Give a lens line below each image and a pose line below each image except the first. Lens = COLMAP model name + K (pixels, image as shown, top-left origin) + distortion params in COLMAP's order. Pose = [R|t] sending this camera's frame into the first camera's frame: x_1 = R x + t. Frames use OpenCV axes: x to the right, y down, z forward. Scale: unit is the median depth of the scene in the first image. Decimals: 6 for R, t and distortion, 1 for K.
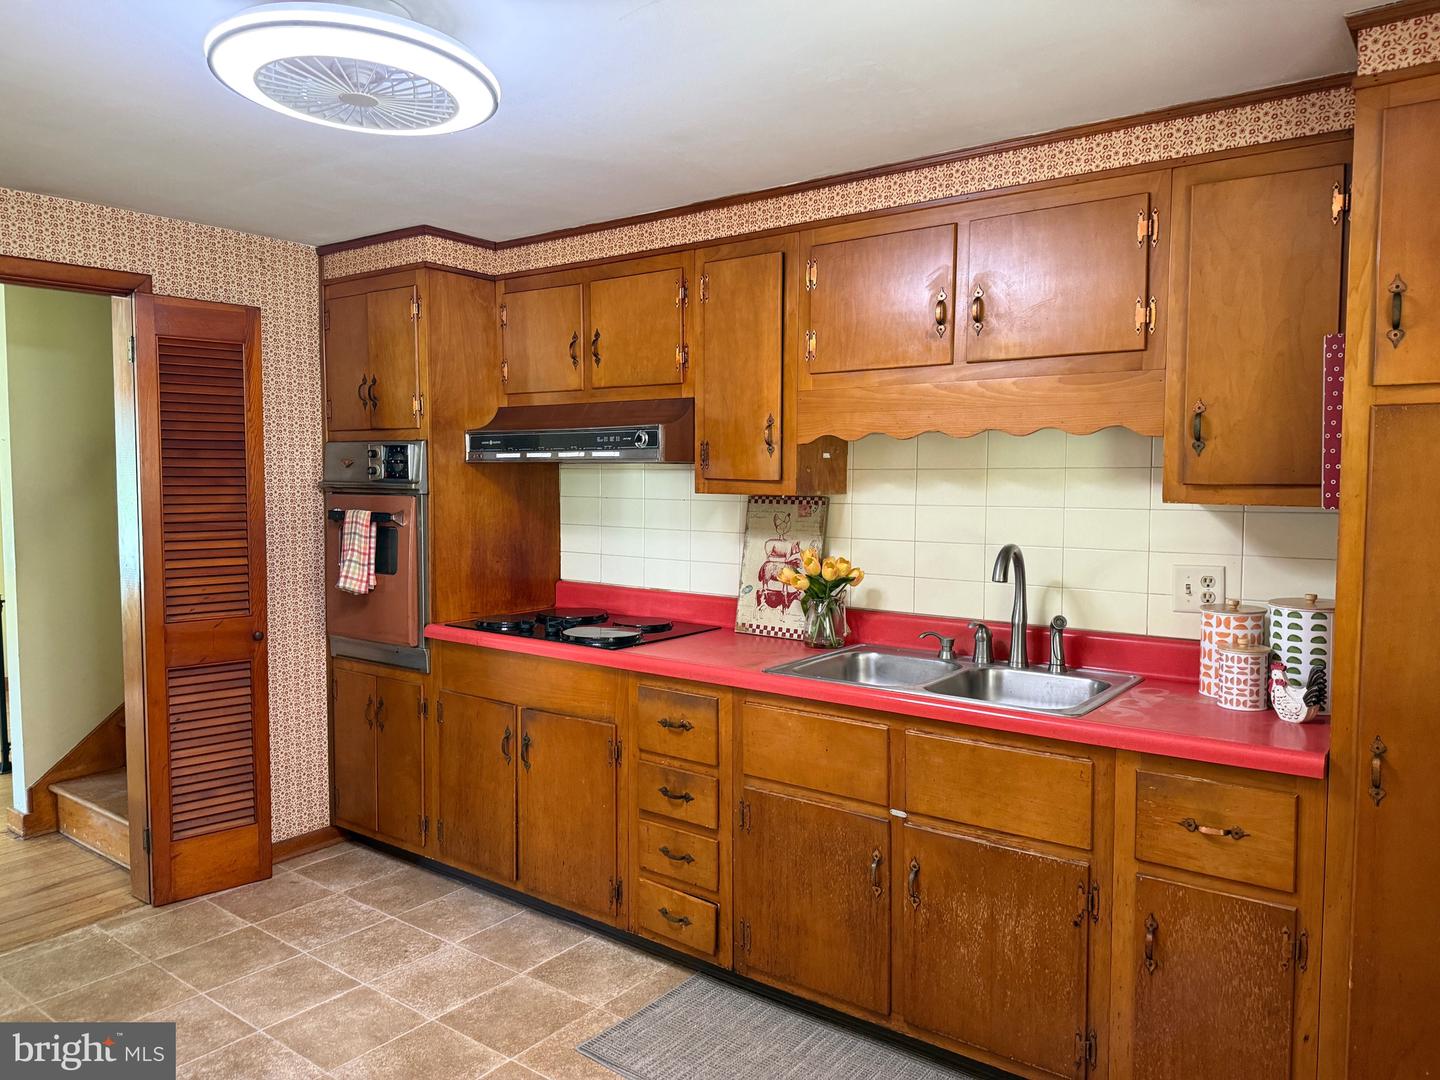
lens RADIAL K [[1017.2, 0, 720.5], [0, 1017.2, 533.6], [0, 0, 1]] dist [0.137130, -0.223017]
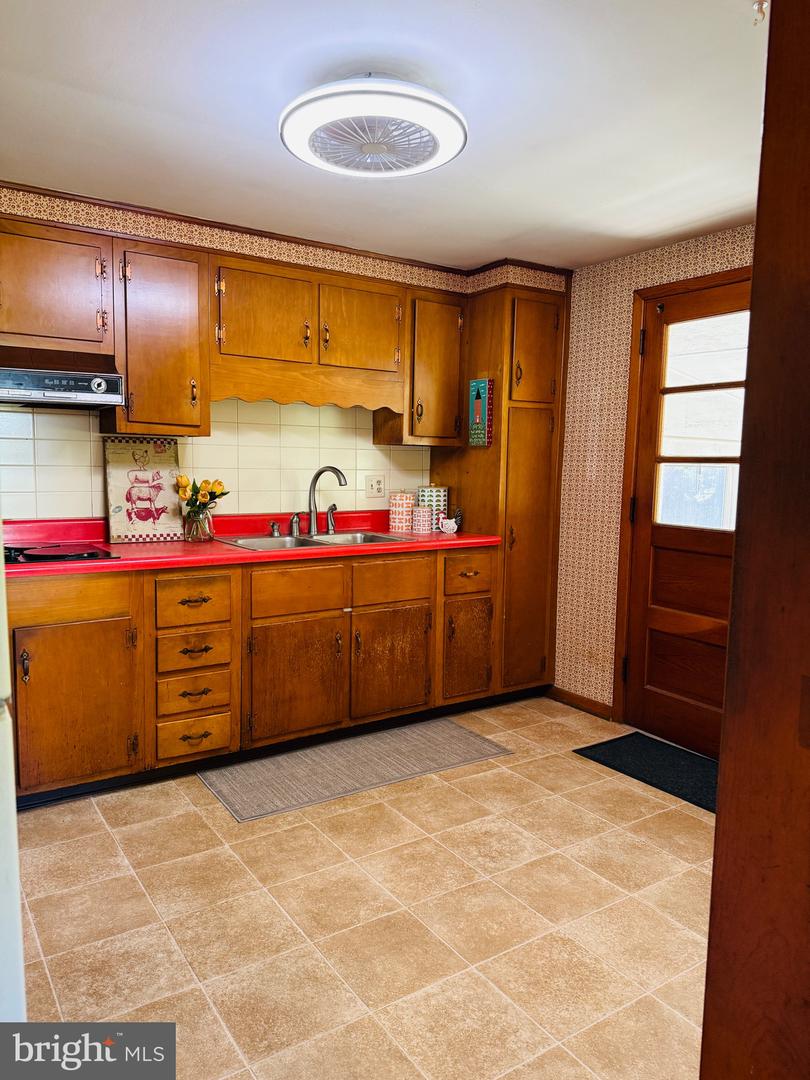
lens RADIAL K [[762.9, 0, 405.0], [0, 762.9, 540.0], [0, 0, 1]] dist [0.137130, -0.223017]
pose [[0.318003, -0.096406, 0.943175, -0.941306], [0.040996, 0.995284, 0.087910, 0.026105], [-0.947203, 0.010710, 0.320456, 0.401668]]
